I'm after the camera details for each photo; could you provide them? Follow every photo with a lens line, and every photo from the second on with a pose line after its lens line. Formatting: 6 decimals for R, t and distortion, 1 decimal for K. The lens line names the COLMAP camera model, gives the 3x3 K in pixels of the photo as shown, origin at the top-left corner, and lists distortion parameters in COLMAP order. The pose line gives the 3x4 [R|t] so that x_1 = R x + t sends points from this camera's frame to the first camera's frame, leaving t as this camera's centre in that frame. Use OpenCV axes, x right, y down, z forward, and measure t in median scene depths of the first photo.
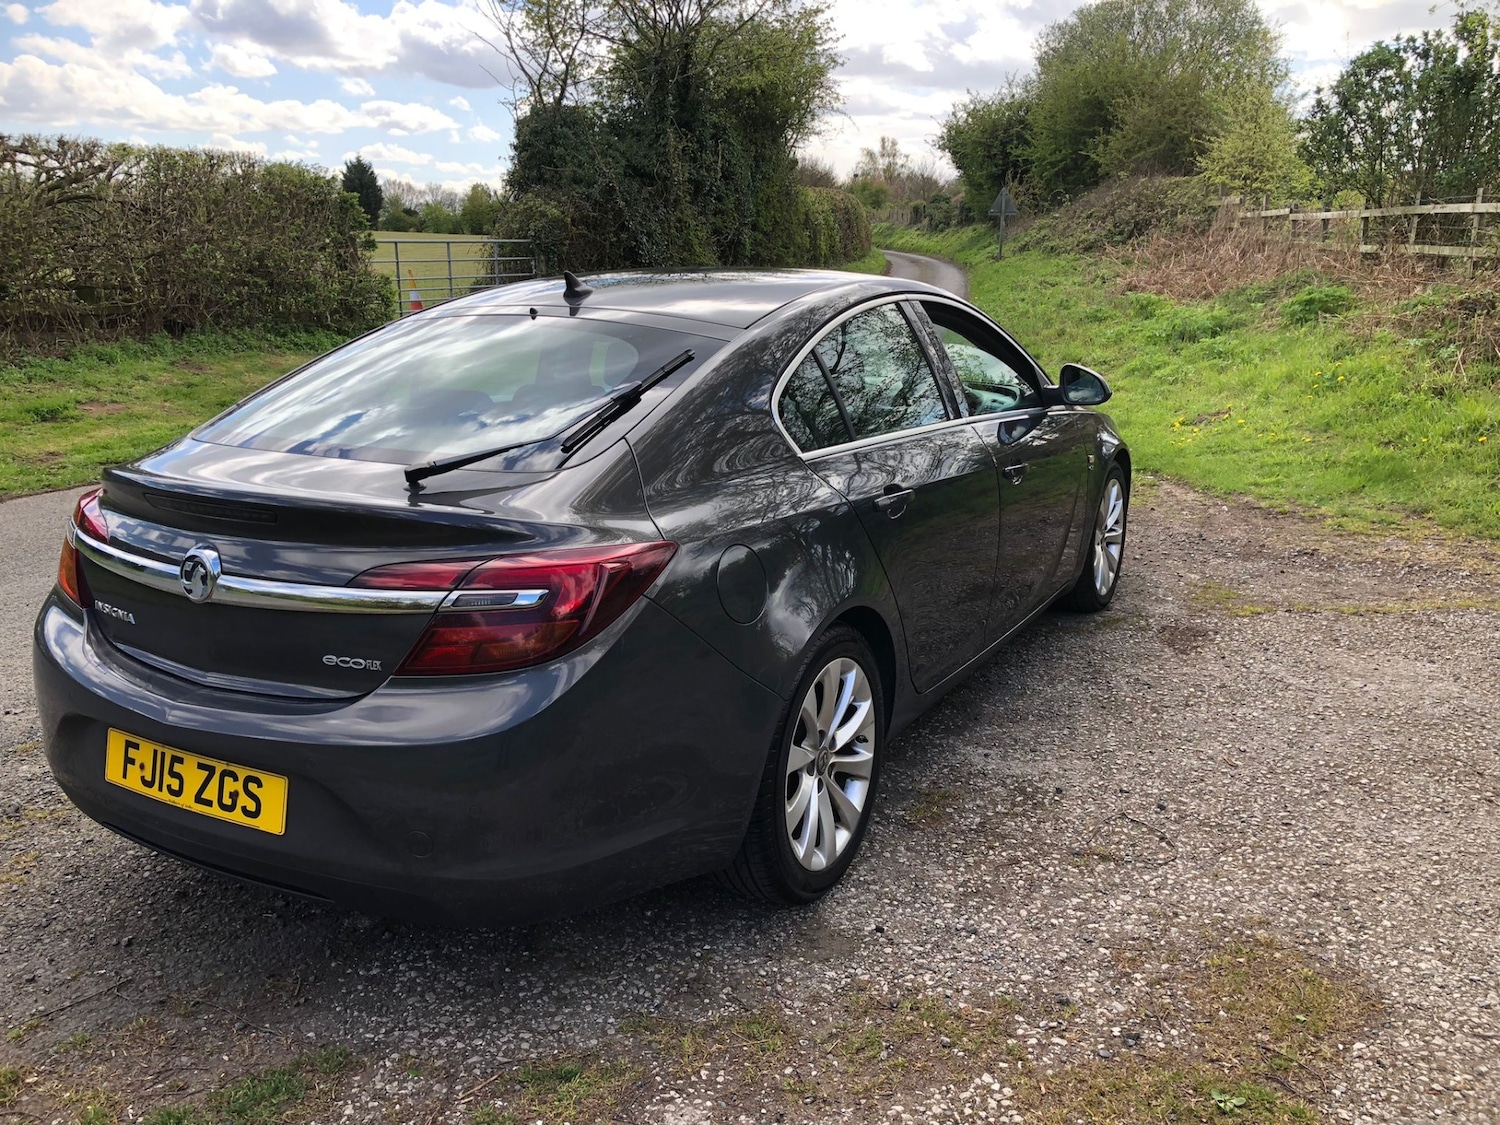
lens RADIAL K [[1230.3, 0, 750.0], [0, 1230.3, 562.5], [0, 0, 1]] dist [0.017619, 0.017167]
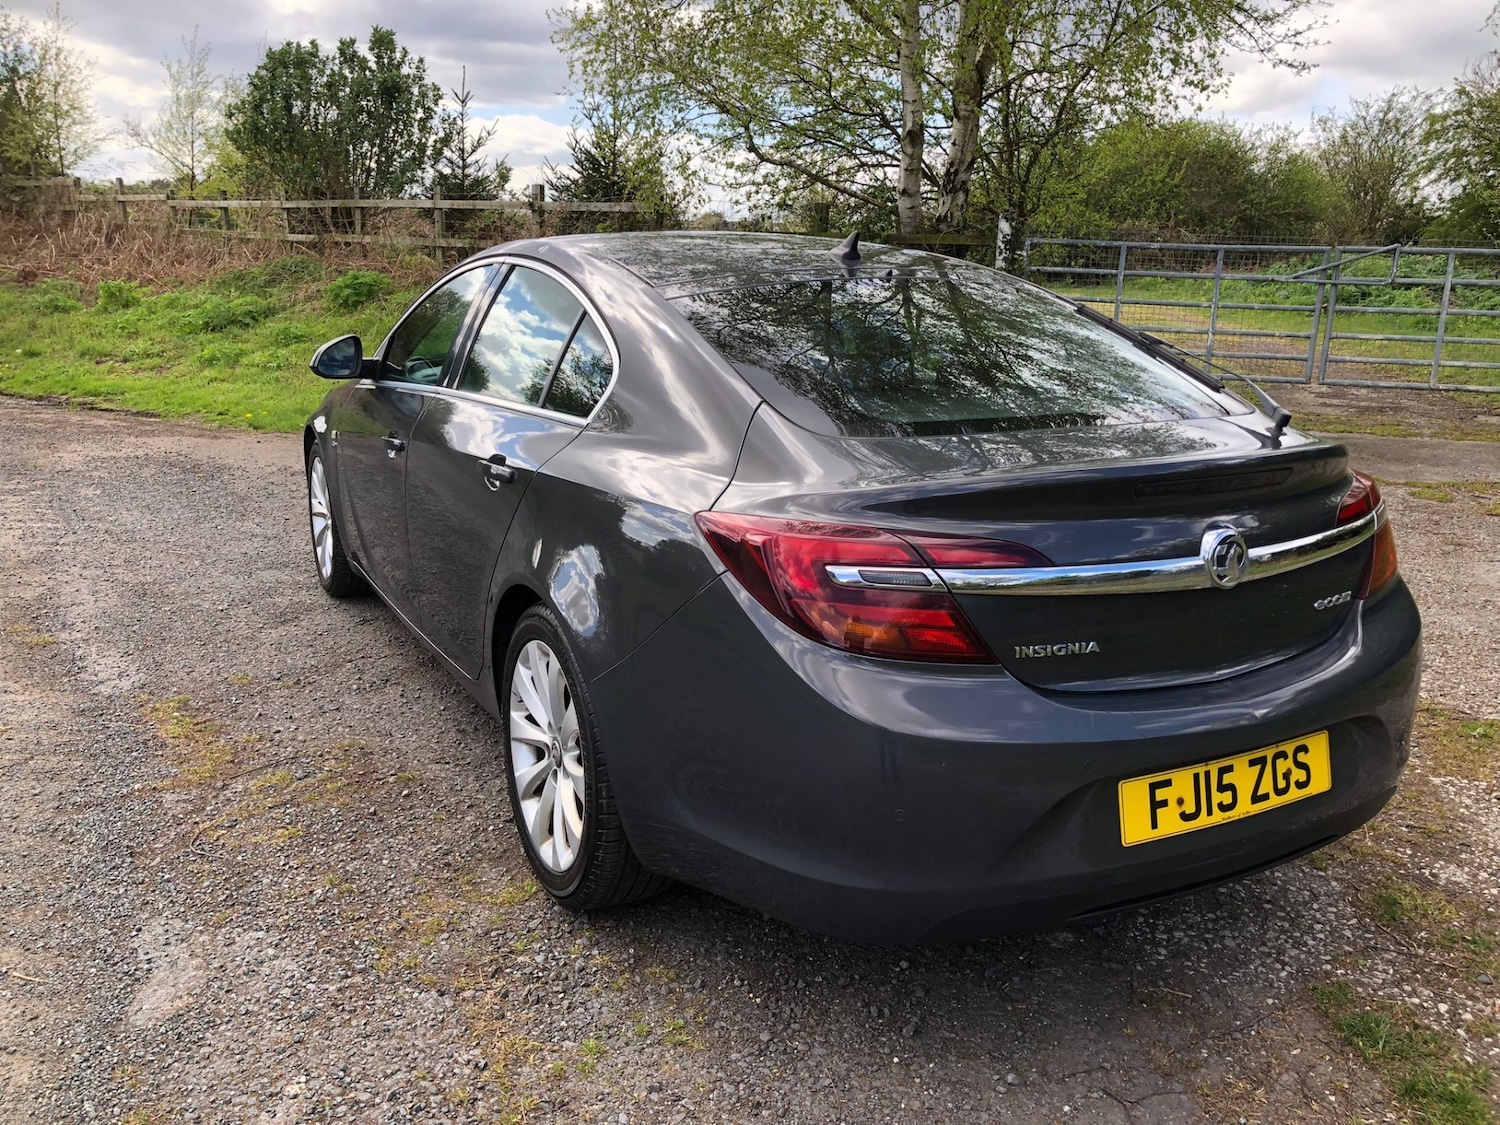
lens RADIAL K [[1226.7, 0, 744.2], [0, 1226.7, 558.2], [0, 0, 1]] dist [-0.002761, 0.041209]
pose [[0.547320, -0.195598, 0.813746, -0.162595], [0.192414, 0.975669, 0.105103, -0.017911], [-0.814504, 0.099051, 0.571639, 0.092728]]
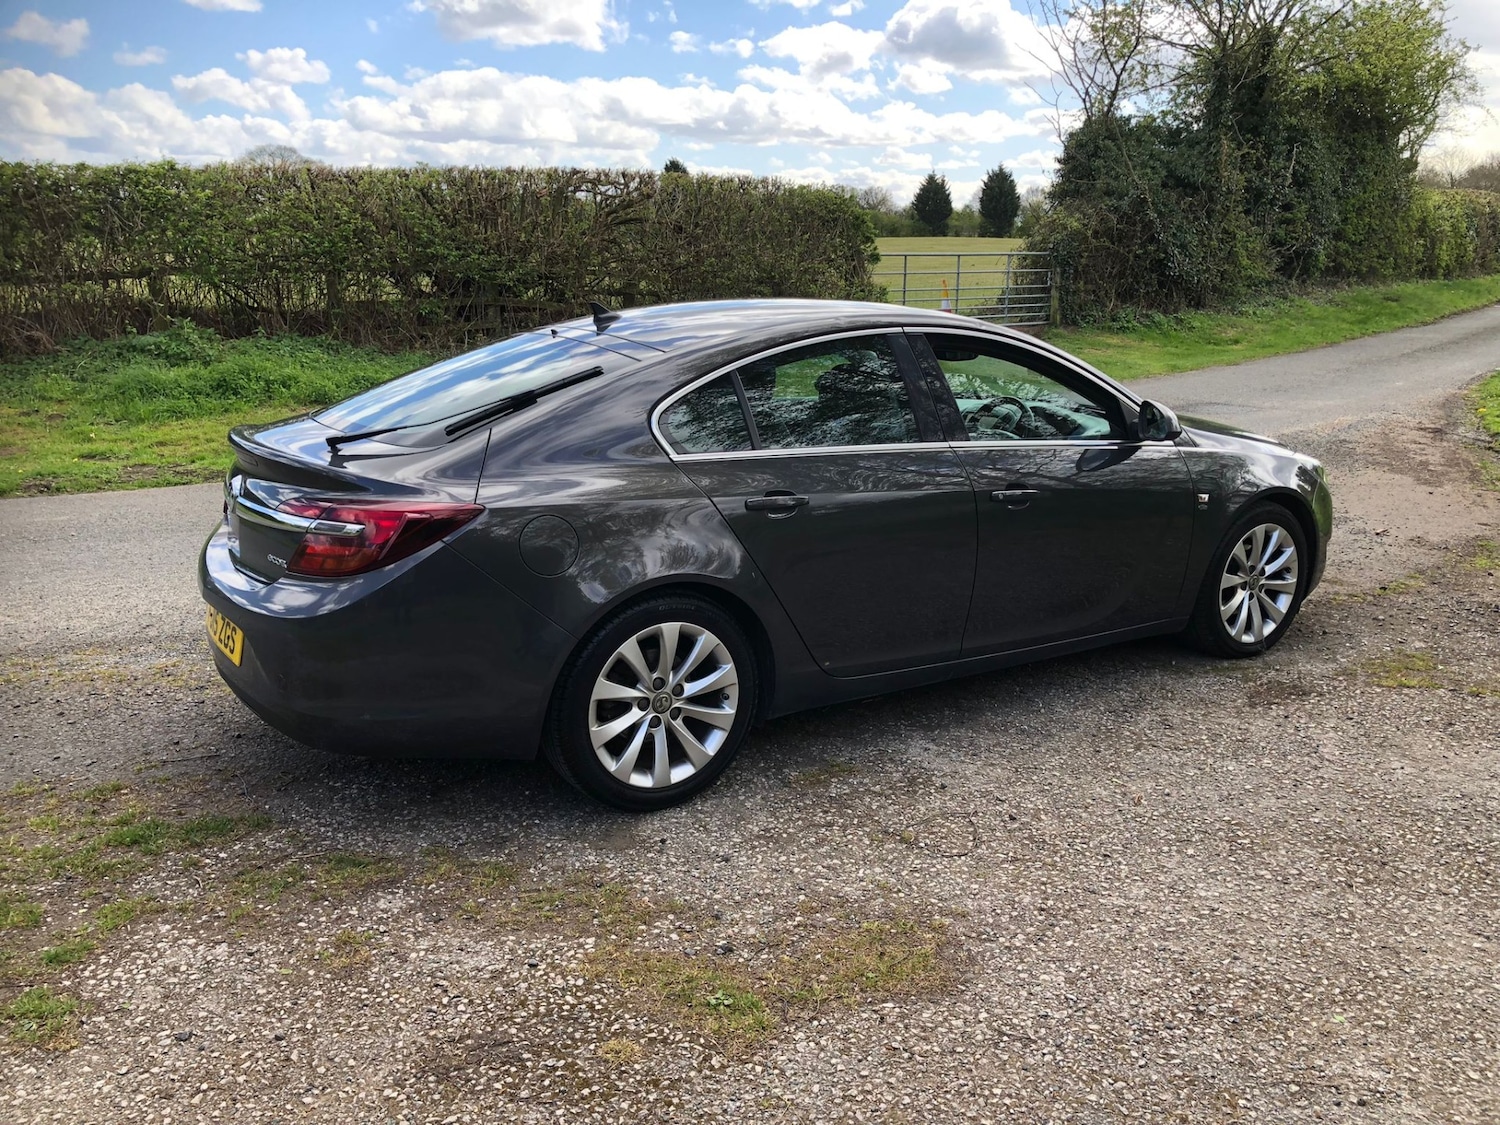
lens RADIAL K [[1230.3, 0, 750.0], [0, 1230.3, 562.5], [0, 0, 1]] dist [0.017619, 0.017167]
pose [[0.879134, 0.123957, -0.460173, 0.101752], [-0.125775, 0.991695, 0.026846, -0.003471], [0.459679, 0.034277, 0.887424, -0.009385]]
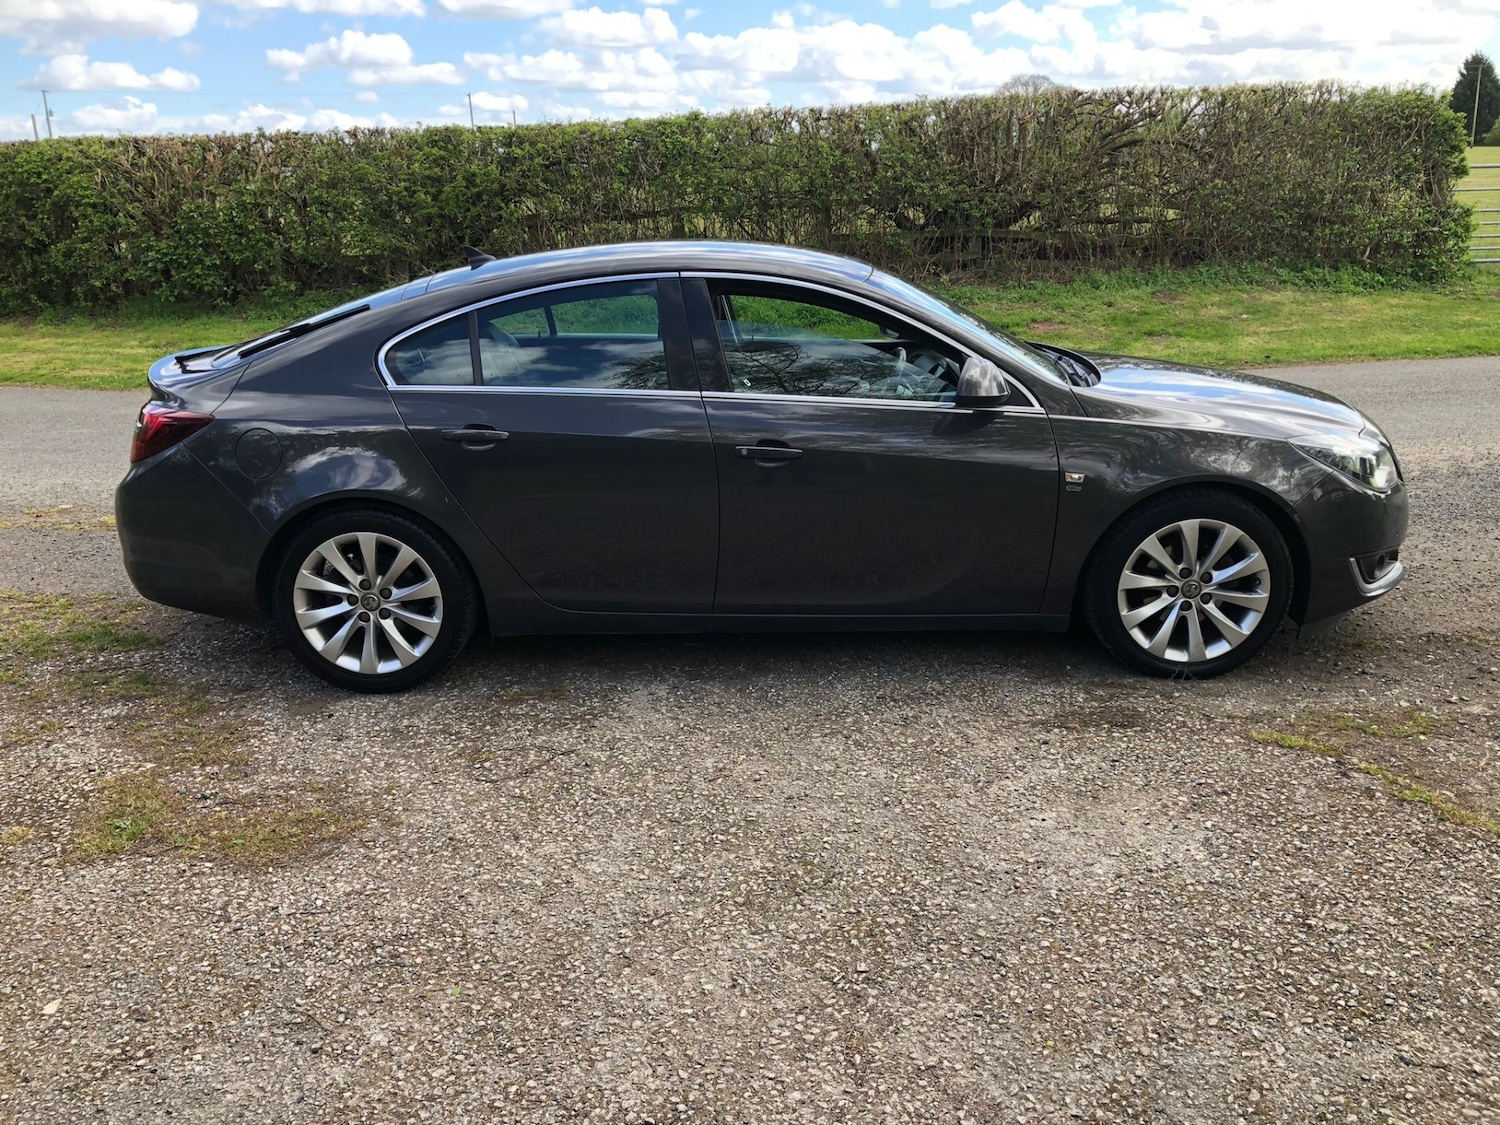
lens RADIAL K [[1225.5, 0, 750.0], [0, 1225.5, 562.5], [0, 0, 1]] dist [0.010067, 0.019135]
pose [[0.476129, 0.250402, -0.842971, 0.212908], [-0.193970, 0.964896, 0.177061, -0.031866], [0.857716, 0.079207, 0.507986, 0.093906]]
